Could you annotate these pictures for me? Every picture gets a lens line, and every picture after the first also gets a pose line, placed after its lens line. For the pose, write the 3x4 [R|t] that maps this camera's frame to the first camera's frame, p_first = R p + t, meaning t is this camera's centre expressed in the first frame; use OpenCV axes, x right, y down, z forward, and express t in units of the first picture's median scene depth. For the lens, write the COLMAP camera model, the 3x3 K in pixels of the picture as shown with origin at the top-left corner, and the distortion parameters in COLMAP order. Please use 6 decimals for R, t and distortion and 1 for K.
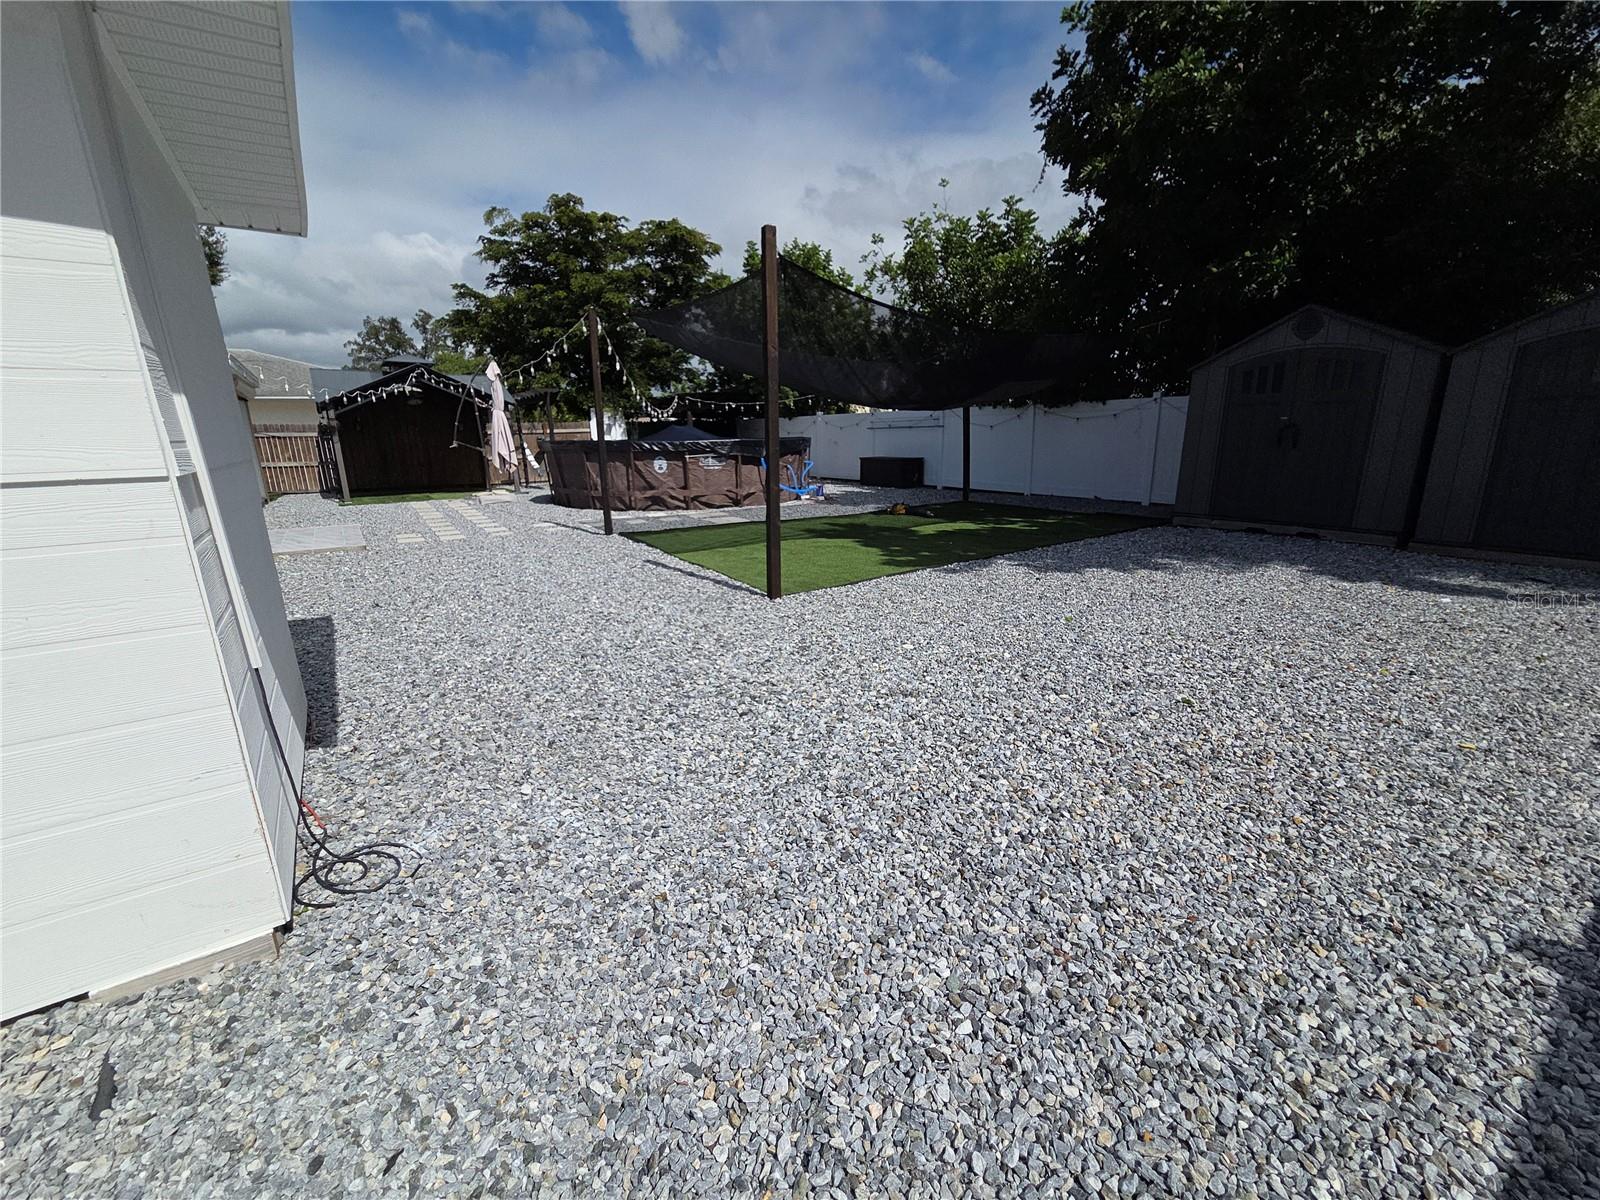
lens RADIAL K [[655.8, 0, 798.6], [0, 655.8, 601.8], [0, 0, 1]] dist [0.005762, -0.001206]
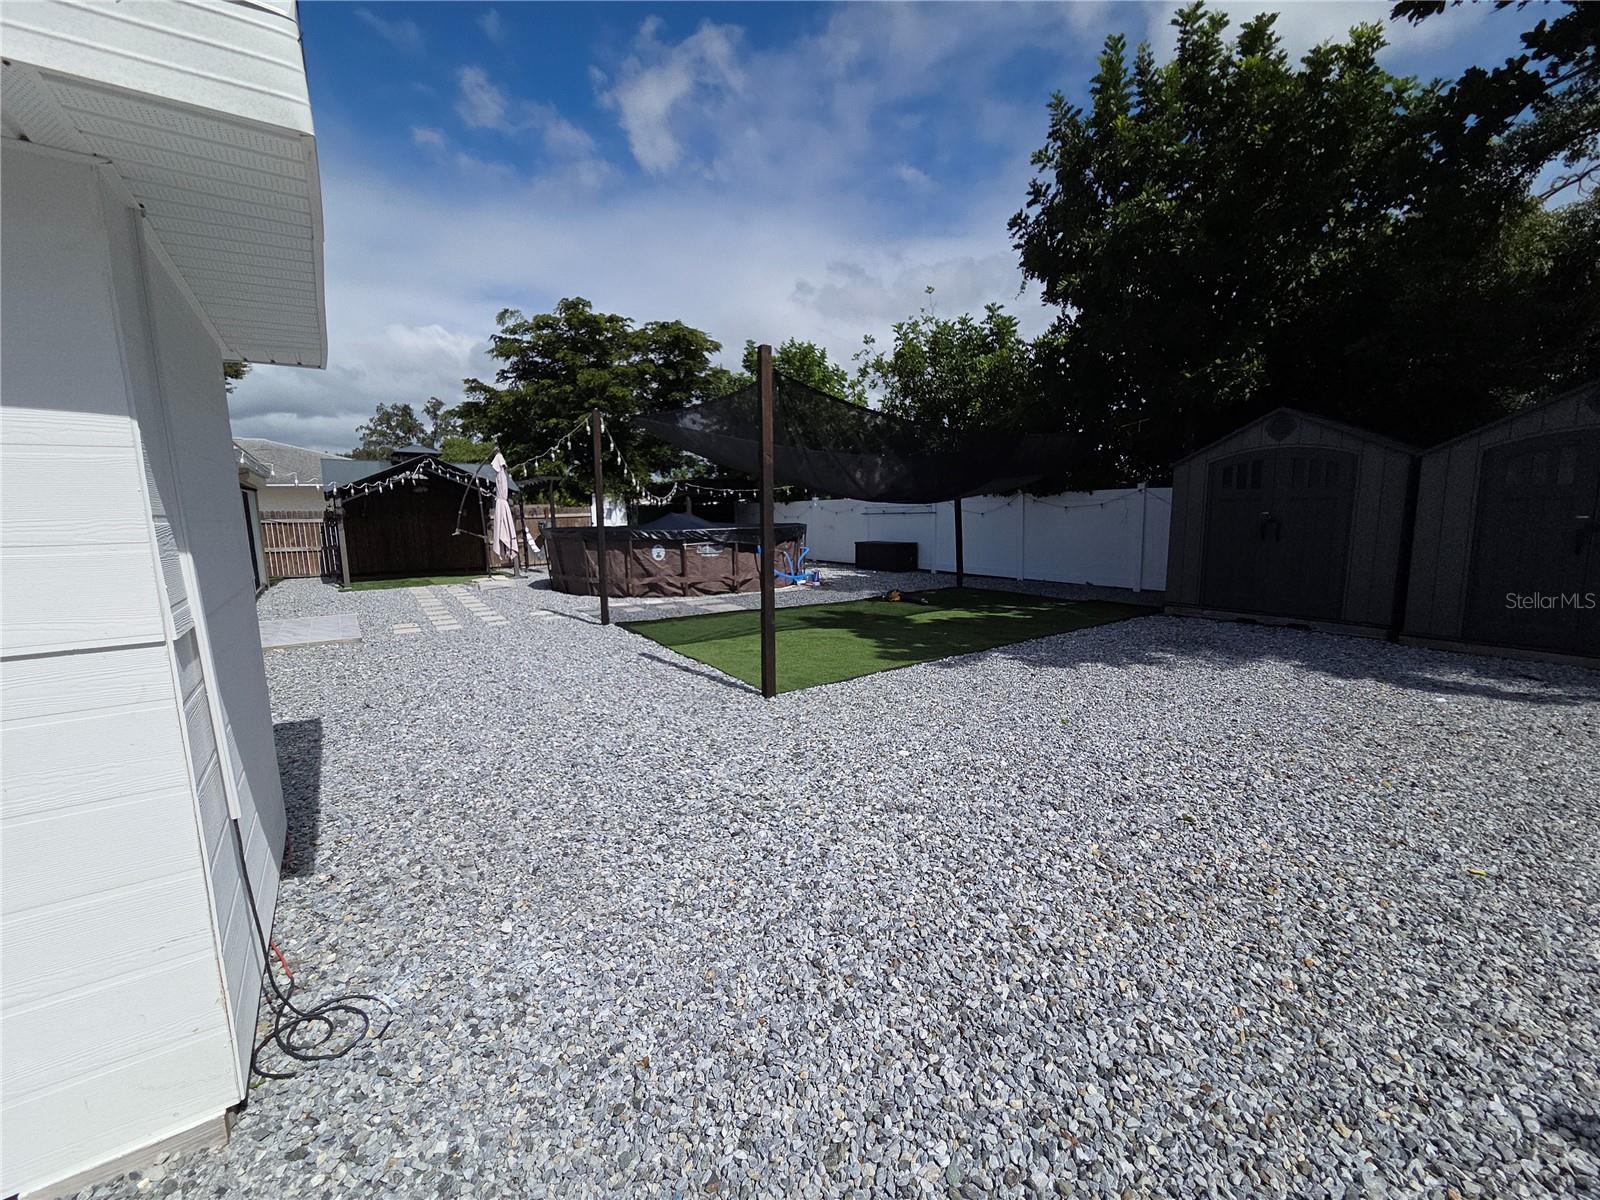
lens RADIAL K [[655.8, 0, 798.6], [0, 655.8, 601.8], [0, 0, 1]] dist [0.005762, -0.001206]
pose [[0.999989, -0.001345, 0.004479, 0.006754], [0.001847, 0.993469, -0.114091, -0.062467], [-0.004296, 0.114099, 0.993460, -0.009035]]
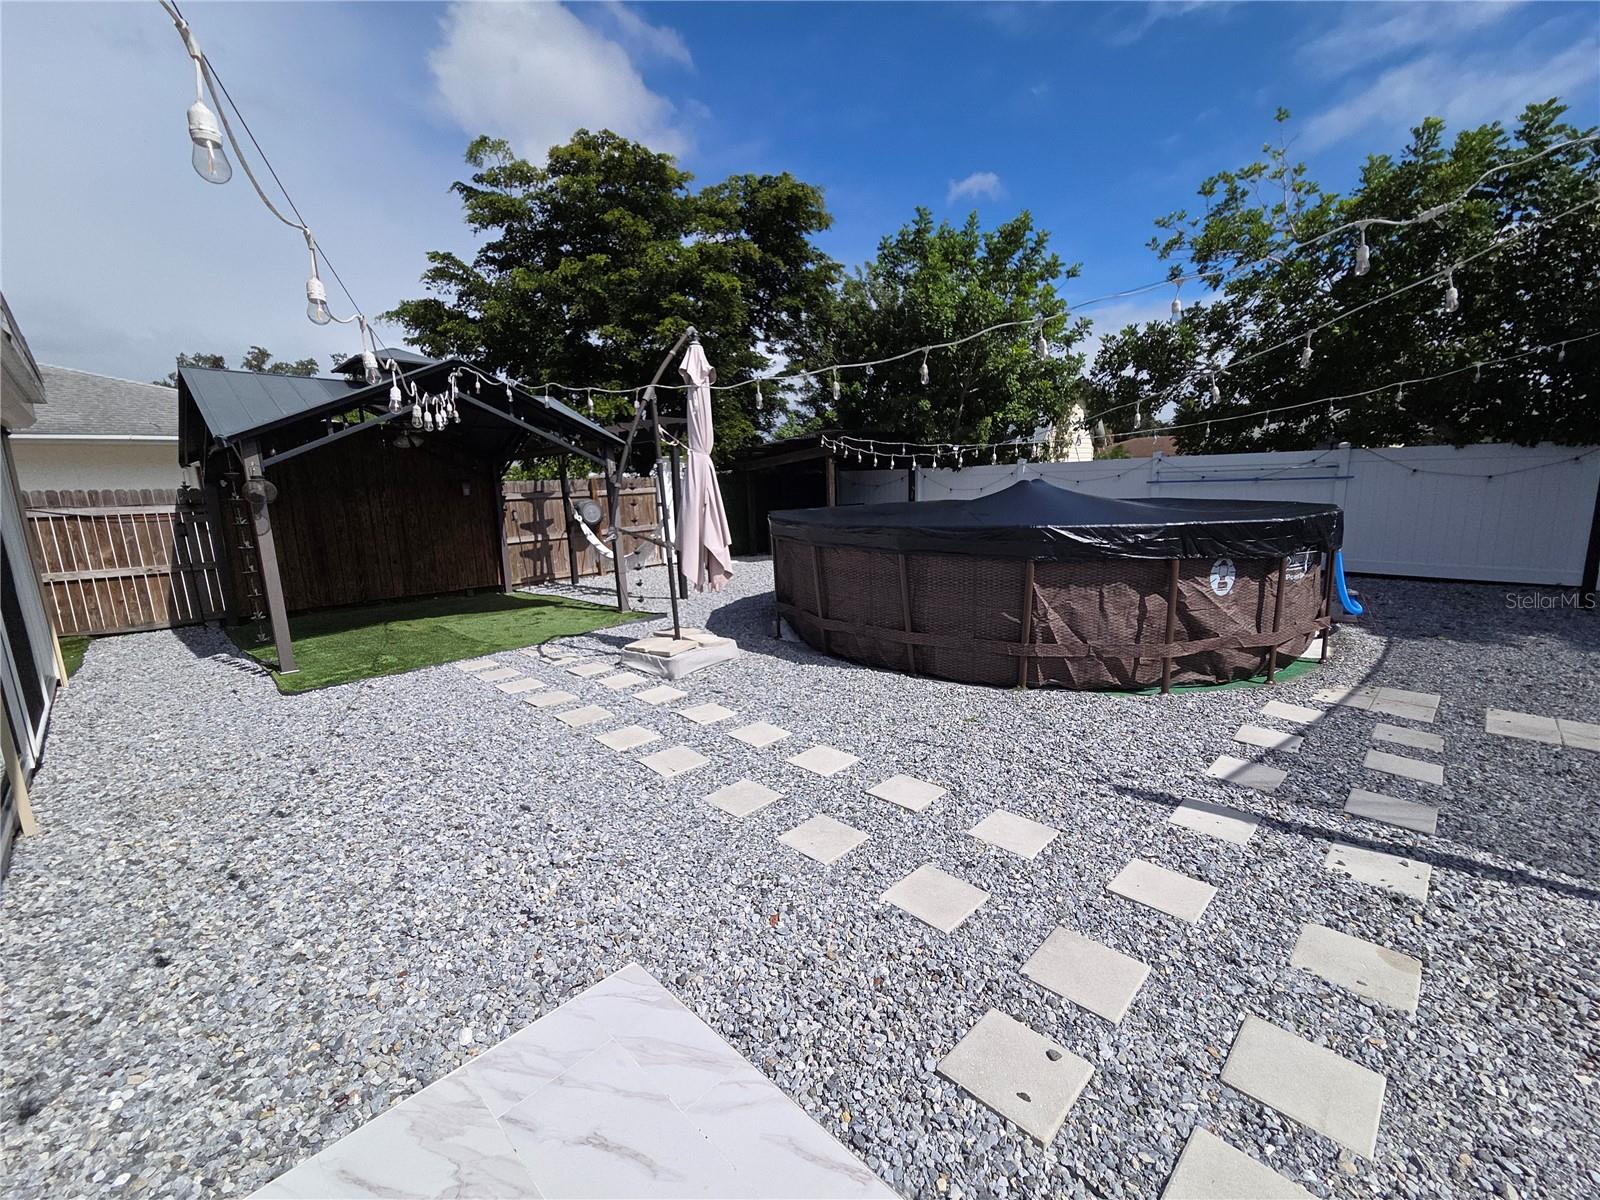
lens RADIAL K [[655.8, 0, 798.6], [0, 655.8, 601.8], [0, 0, 1]] dist [0.005762, -0.001206]
pose [[0.980406, -0.045980, 0.191546, -2.033464], [0.060639, 0.995604, -0.071378, -0.666375], [-0.187422, 0.081594, 0.978885, 2.384523]]
